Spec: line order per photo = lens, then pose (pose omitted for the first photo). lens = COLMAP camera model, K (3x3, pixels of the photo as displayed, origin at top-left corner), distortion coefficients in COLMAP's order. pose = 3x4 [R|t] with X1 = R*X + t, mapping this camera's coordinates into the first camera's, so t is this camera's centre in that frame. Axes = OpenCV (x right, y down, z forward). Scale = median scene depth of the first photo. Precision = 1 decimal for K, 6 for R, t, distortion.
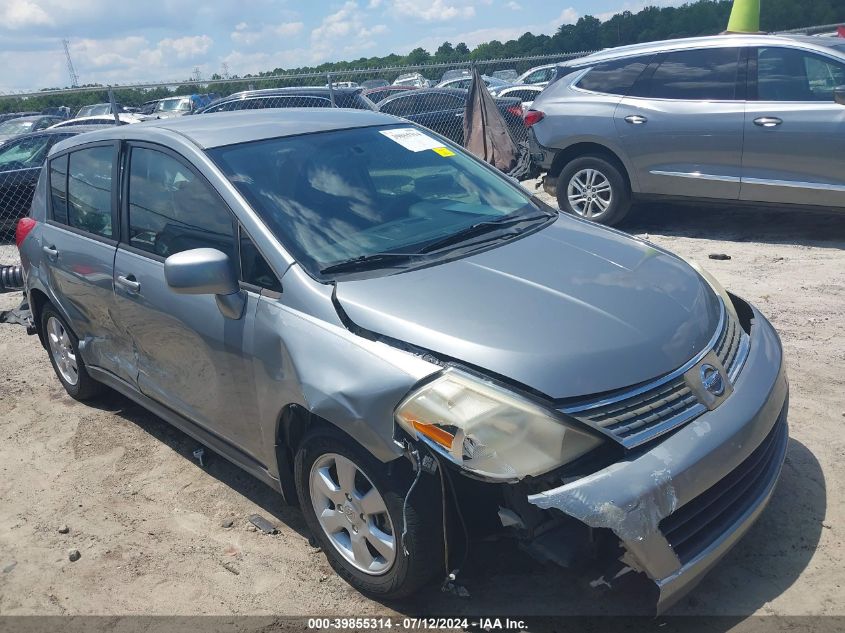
lens RADIAL K [[668.4, 0, 423.0], [0, 668.4, 333.8], [0, 0, 1]] dist [-0.007798, -0.052944]
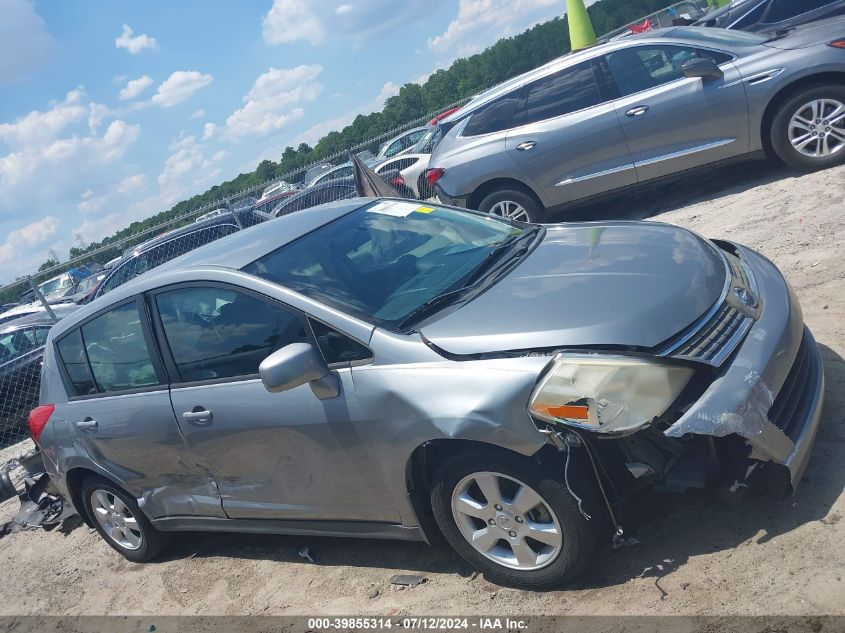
lens RADIAL K [[668.4, 0, 423.0], [0, 668.4, 333.8], [0, 0, 1]] dist [-0.007798, -0.052944]
pose [[0.931888, -0.337212, 0.133686, -0.234987], [0.350502, 0.931996, -0.092369, 0.029927], [-0.093447, 0.132935, 0.986710, -0.097649]]
